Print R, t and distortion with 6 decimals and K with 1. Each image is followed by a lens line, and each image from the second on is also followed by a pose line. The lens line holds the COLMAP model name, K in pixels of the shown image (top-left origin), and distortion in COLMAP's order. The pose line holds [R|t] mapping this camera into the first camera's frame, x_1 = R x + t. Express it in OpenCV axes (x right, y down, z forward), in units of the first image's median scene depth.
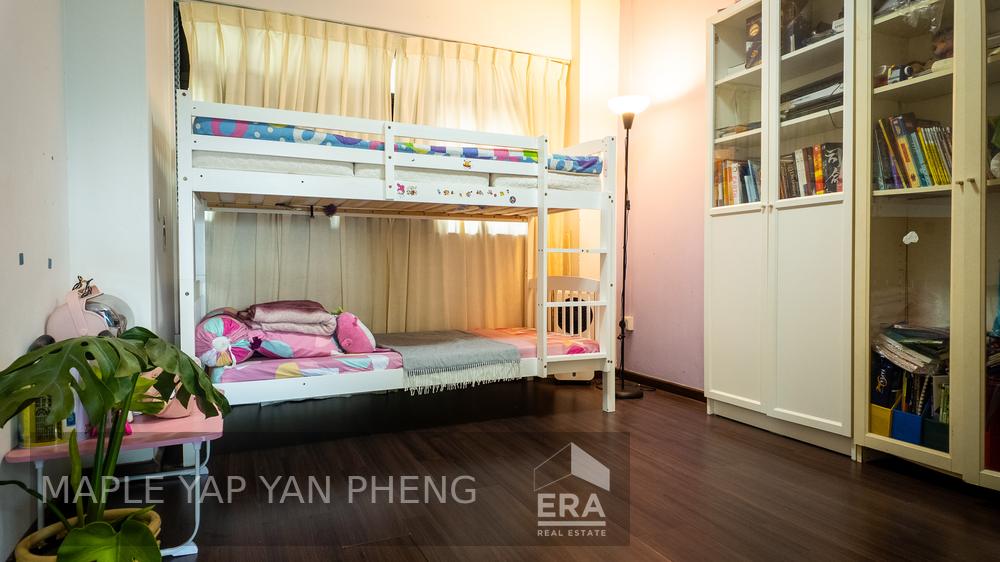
lens RADIAL K [[585.2, 0, 500.0], [0, 585.2, 281.0], [0, 0, 1]] dist [0.107865, -0.159774]
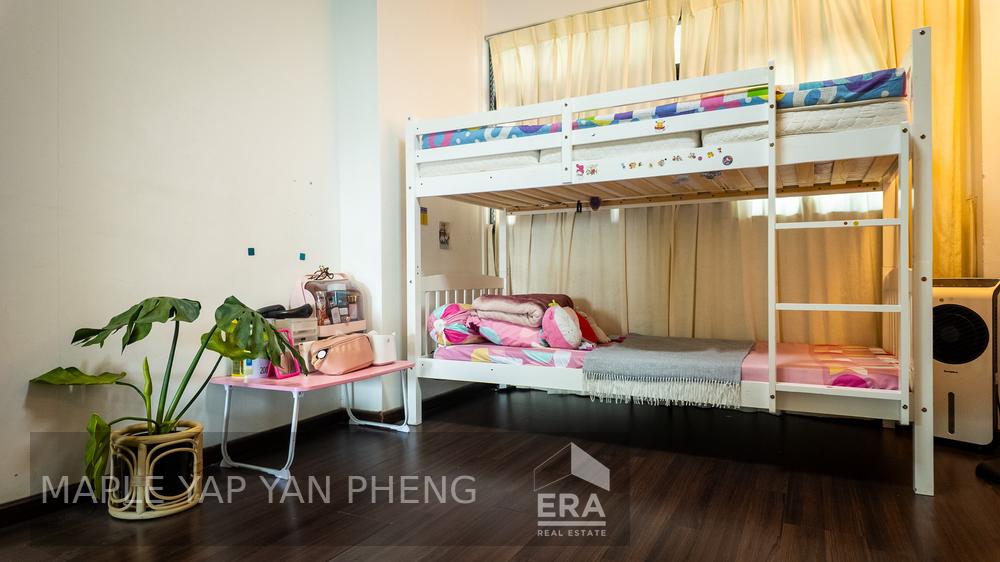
lens RADIAL K [[585.2, 0, 500.0], [0, 585.2, 281.0], [0, 0, 1]] dist [0.107865, -0.159774]
pose [[0.609714, 0.001524, -0.792620, 0.450988], [-0.015784, 0.999823, -0.010219, 0.024433], [0.792464, 0.018741, 0.609631, 0.338594]]
